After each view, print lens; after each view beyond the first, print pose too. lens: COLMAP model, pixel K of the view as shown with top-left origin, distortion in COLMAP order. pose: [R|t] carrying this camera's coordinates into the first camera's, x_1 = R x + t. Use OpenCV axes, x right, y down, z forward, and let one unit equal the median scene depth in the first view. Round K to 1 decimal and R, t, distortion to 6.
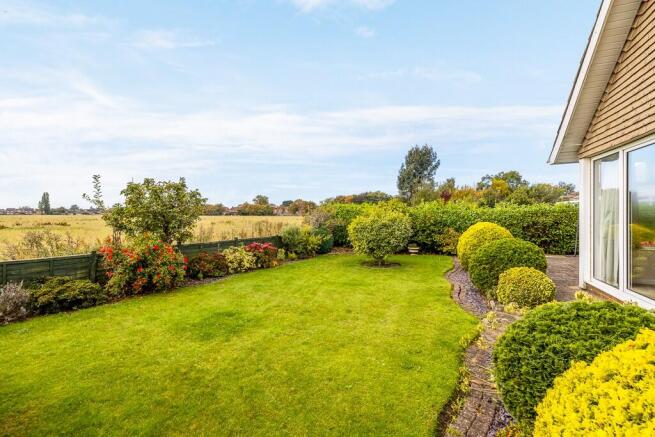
lens RADIAL K [[281.9, 0, 327.2], [0, 281.9, 215.0], [0, 0, 1]] dist [0.000451, 0.000024]
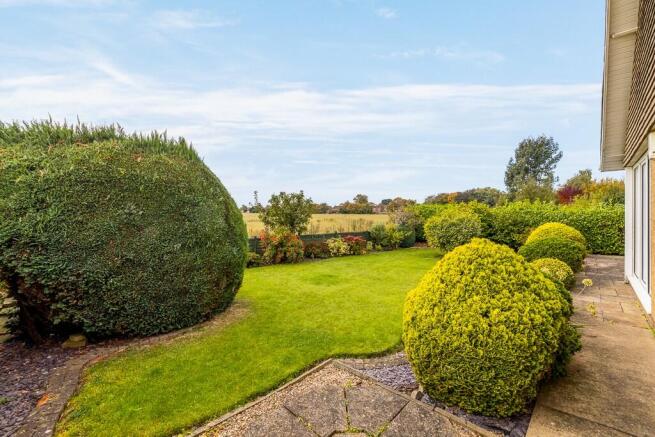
lens RADIAL K [[281.9, 0, 327.2], [0, 281.9, 215.0], [0, 0, 1]] dist [0.000451, 0.000024]
pose [[0.938342, 0.004824, -0.345674, 0.107052], [-0.002450, 0.999970, 0.007305, -0.009119], [0.345699, -0.006008, 0.938326, -0.288515]]
